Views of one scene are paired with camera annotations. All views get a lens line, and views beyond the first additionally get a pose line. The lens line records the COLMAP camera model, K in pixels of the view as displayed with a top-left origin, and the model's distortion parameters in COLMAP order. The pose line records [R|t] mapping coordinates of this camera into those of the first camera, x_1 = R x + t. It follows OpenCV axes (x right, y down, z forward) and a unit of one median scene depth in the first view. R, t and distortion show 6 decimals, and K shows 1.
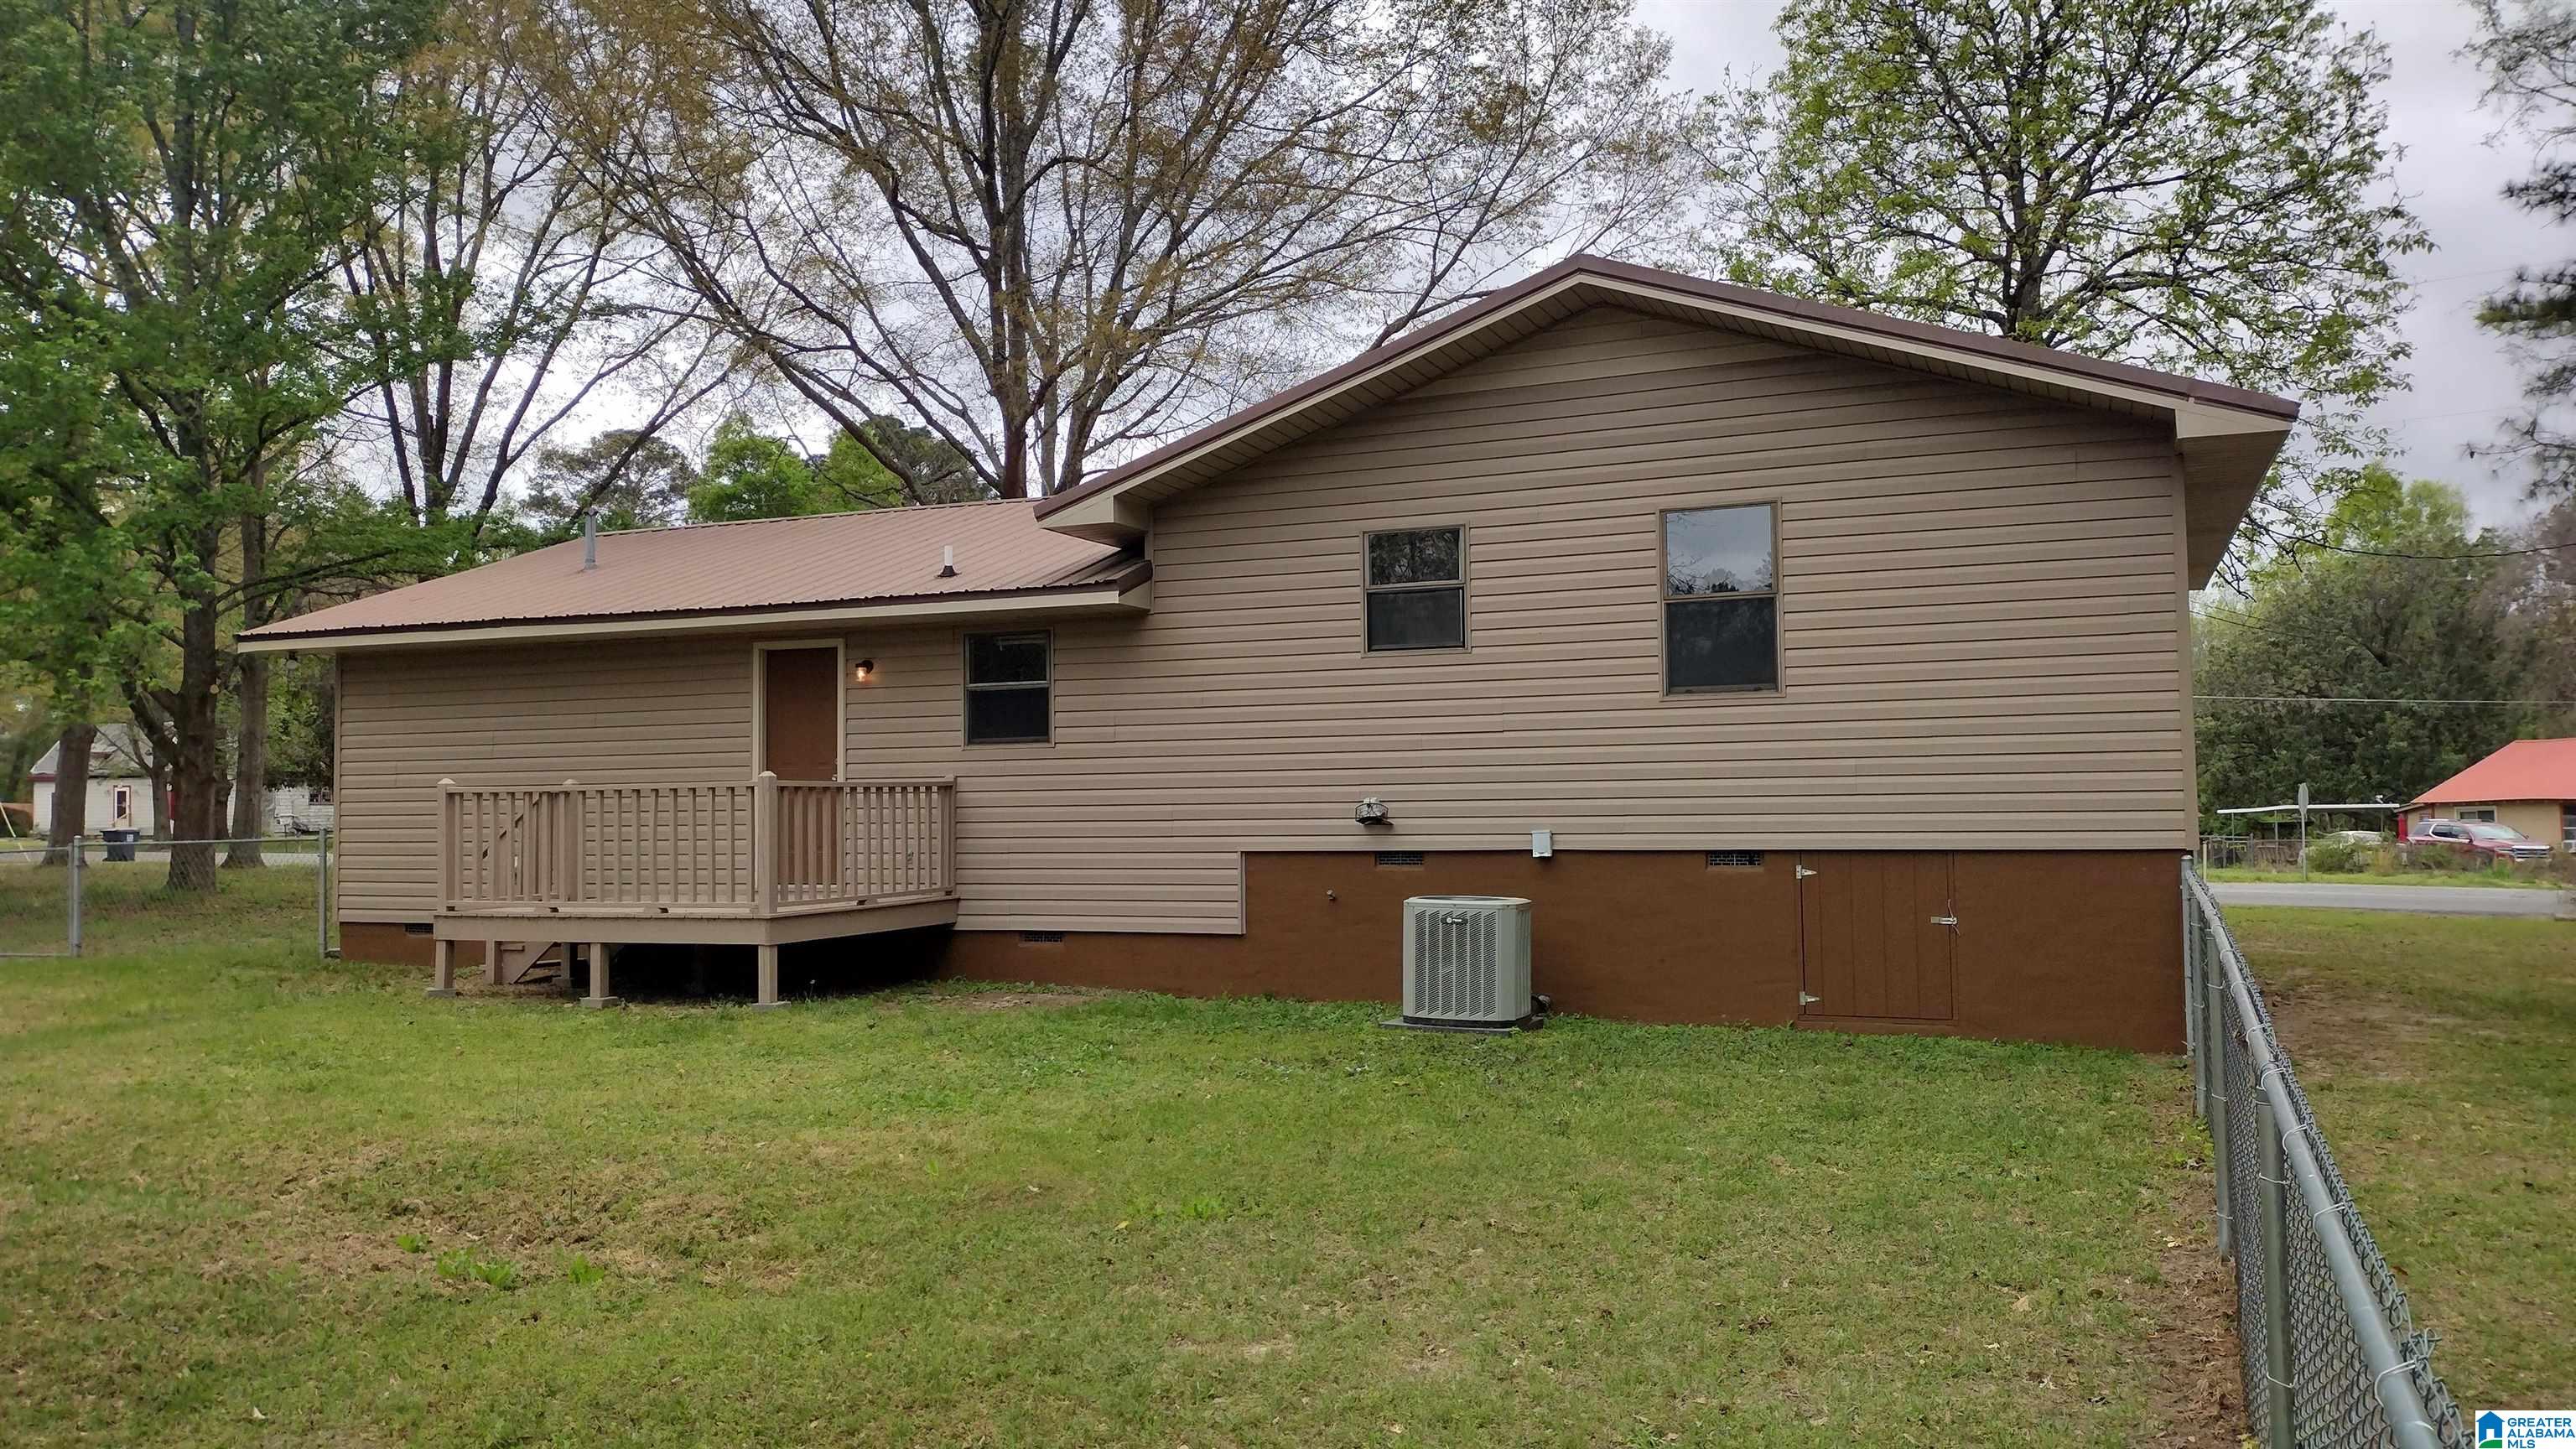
lens RADIAL K [[1935.2, 0, 1303.3], [0, 1935.2, 709.4], [0, 0, 1]] dist [0.100277, -0.144980]
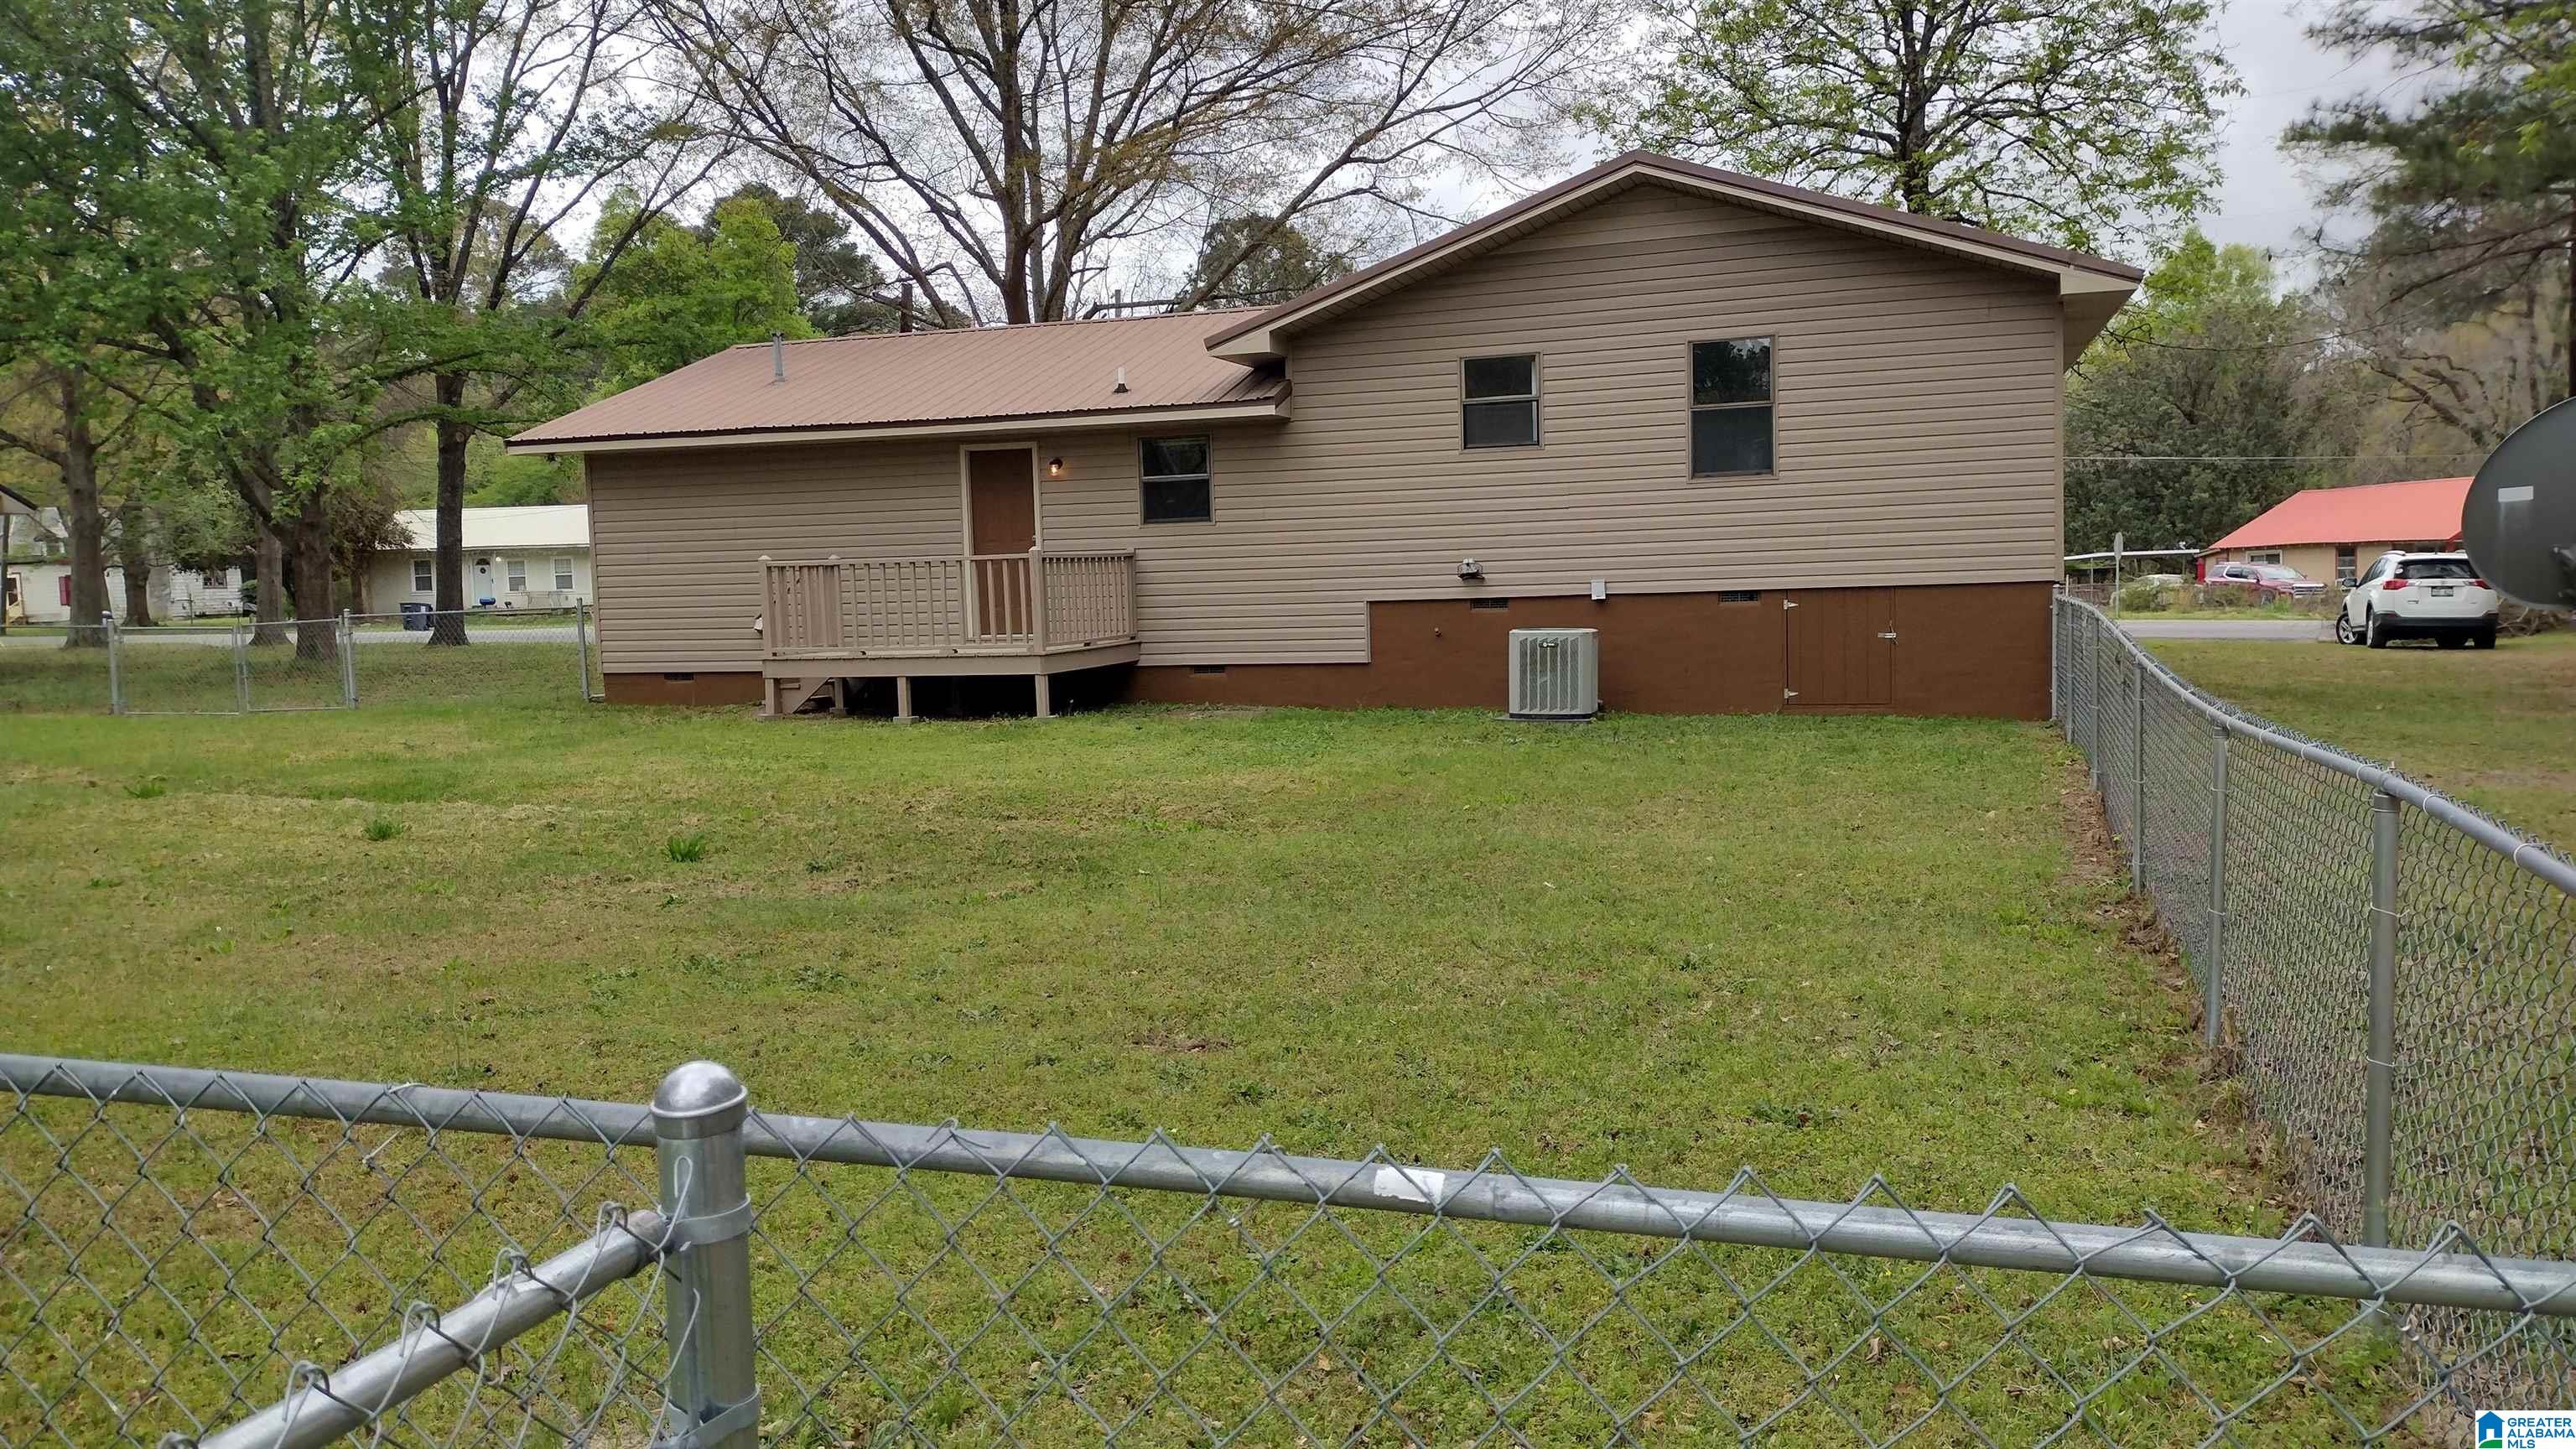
lens RADIAL K [[1984.5, 0, 1288.0], [0, 1984.5, 724.5], [0, 0, 1]] dist [0.098734, -0.160463]
pose [[0.996353, -0.025128, 0.081543, -0.185886], [0.014774, 0.992024, 0.125183, -0.013638], [-0.084038, -0.123521, 0.988777, -0.336178]]
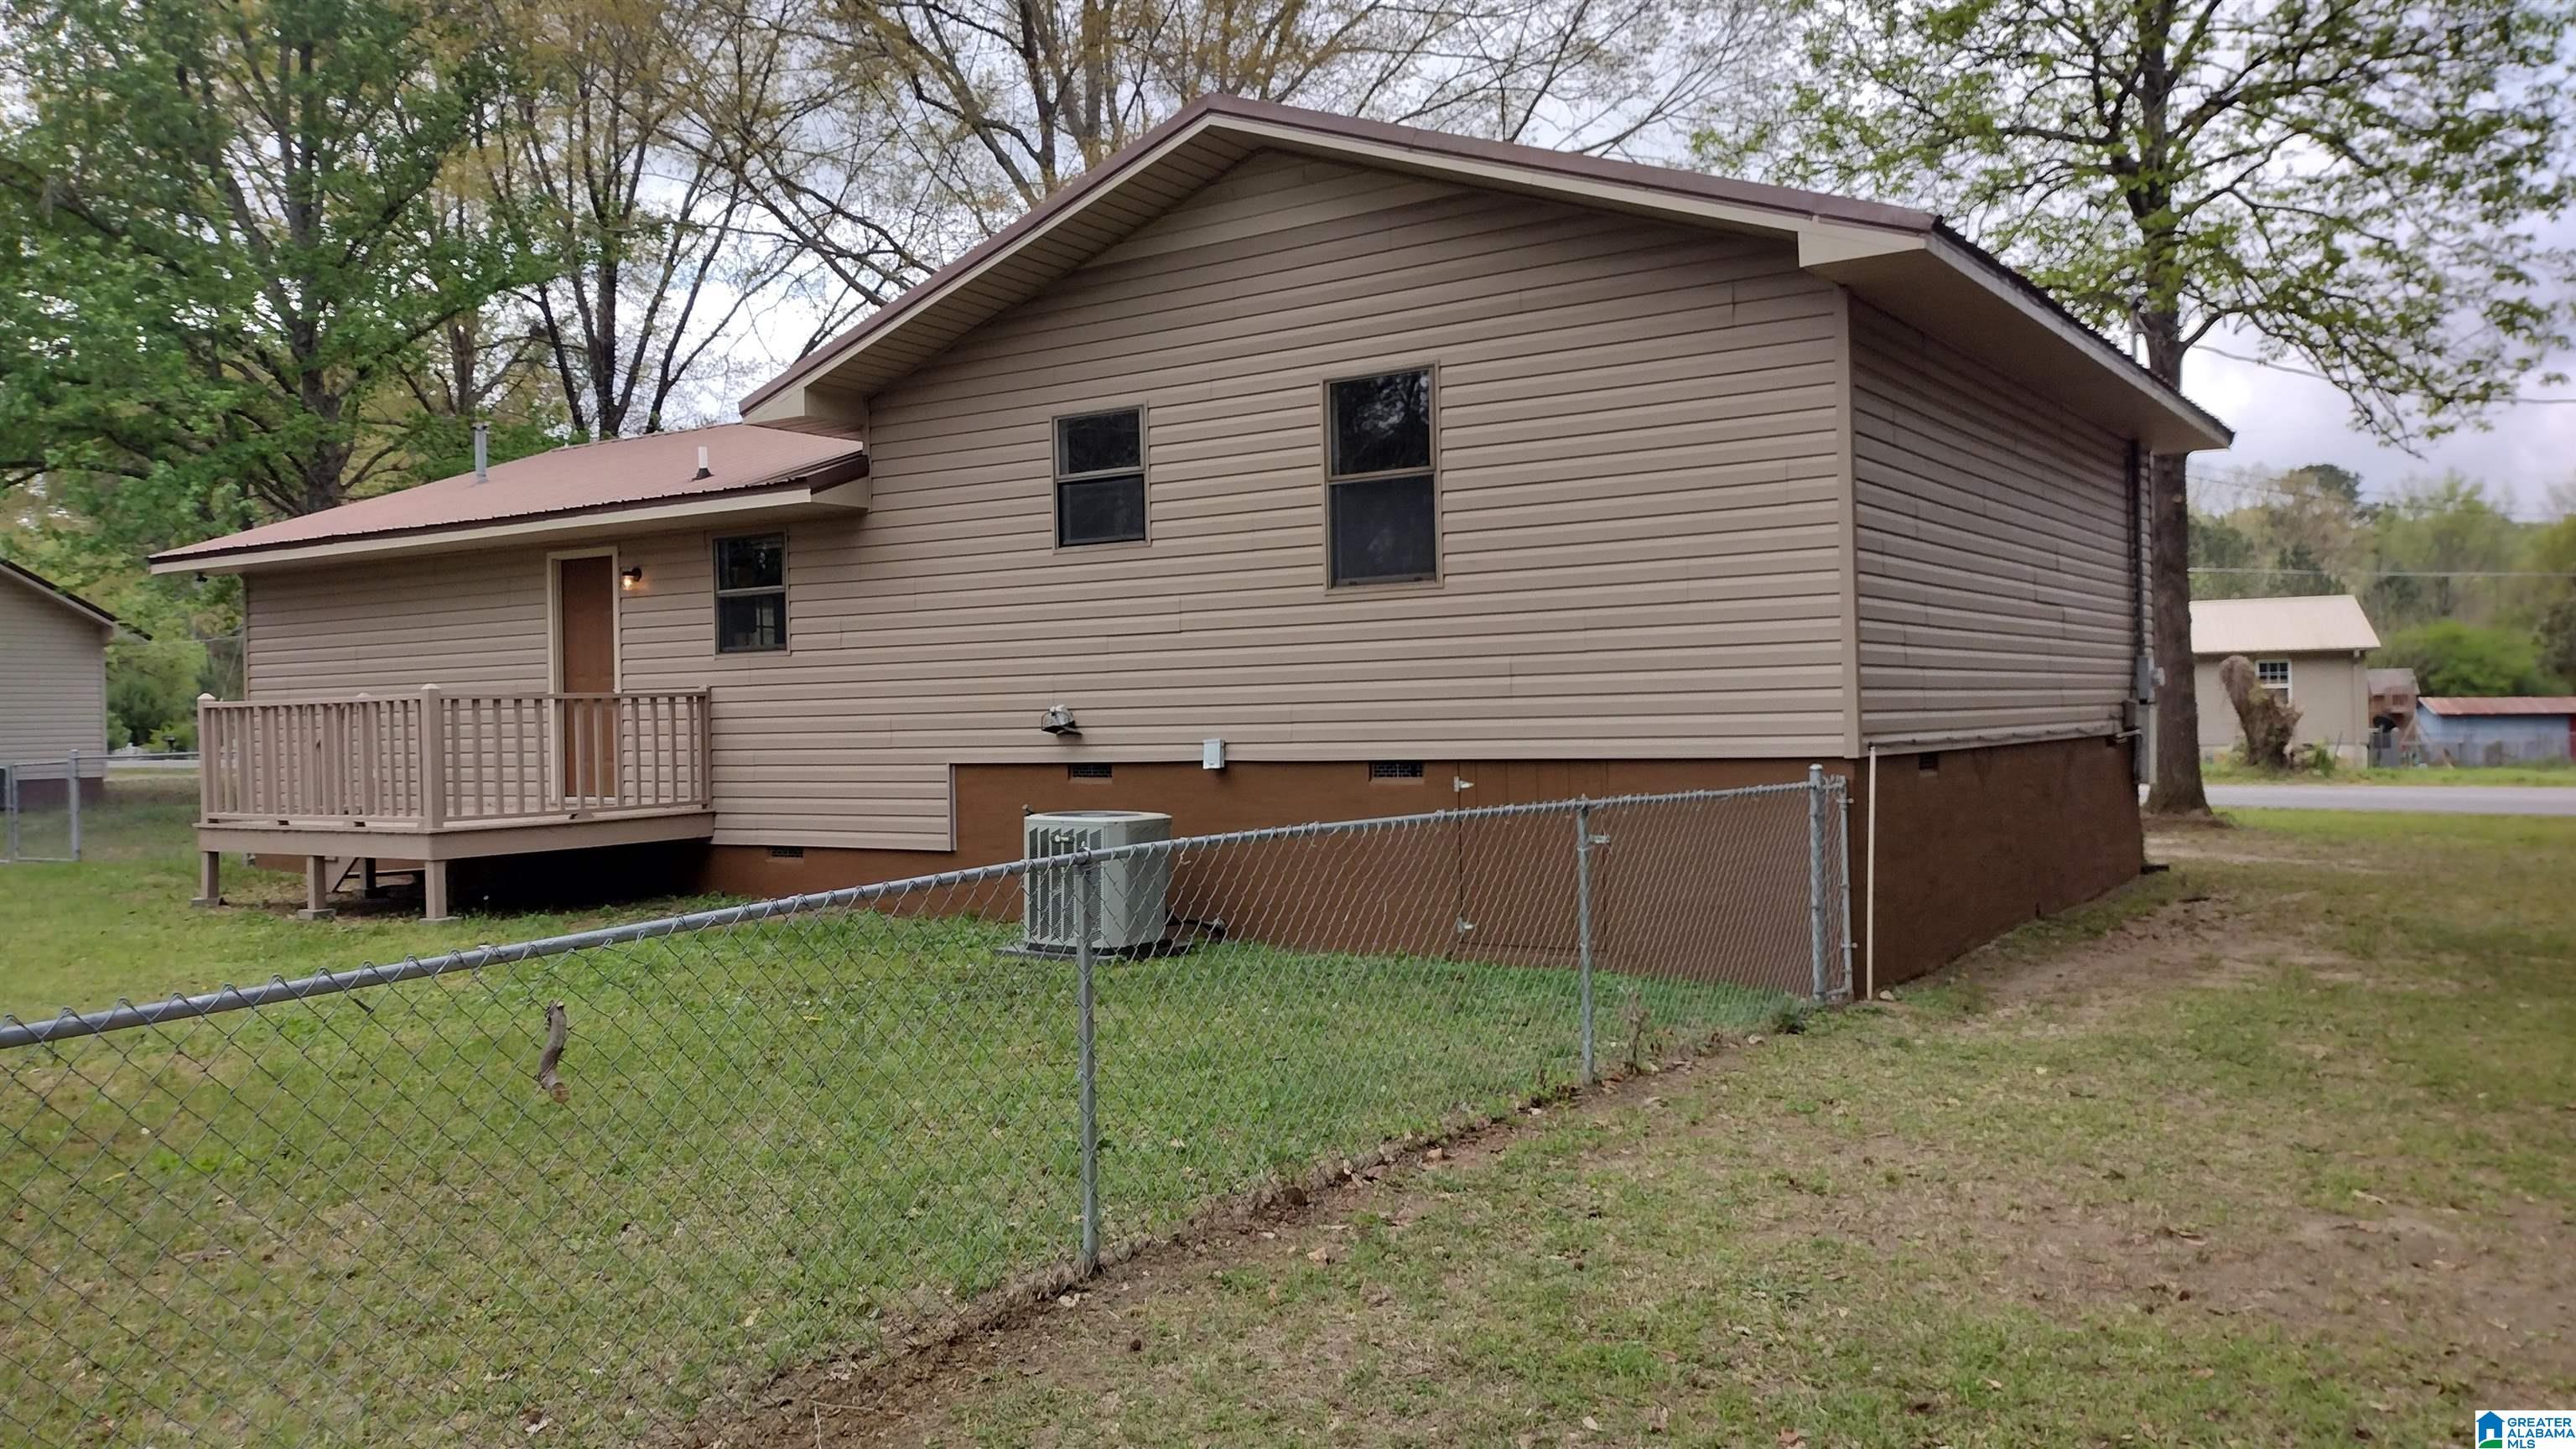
lens RADIAL K [[1935.2, 0, 1303.3], [0, 1935.2, 709.4], [0, 0, 1]] dist [0.100277, -0.144980]
pose [[0.979651, -0.009245, -0.200495, 0.303295], [0.019674, 0.998551, 0.050089, 0.003032], [0.199741, -0.053014, 0.978413, 0.102760]]
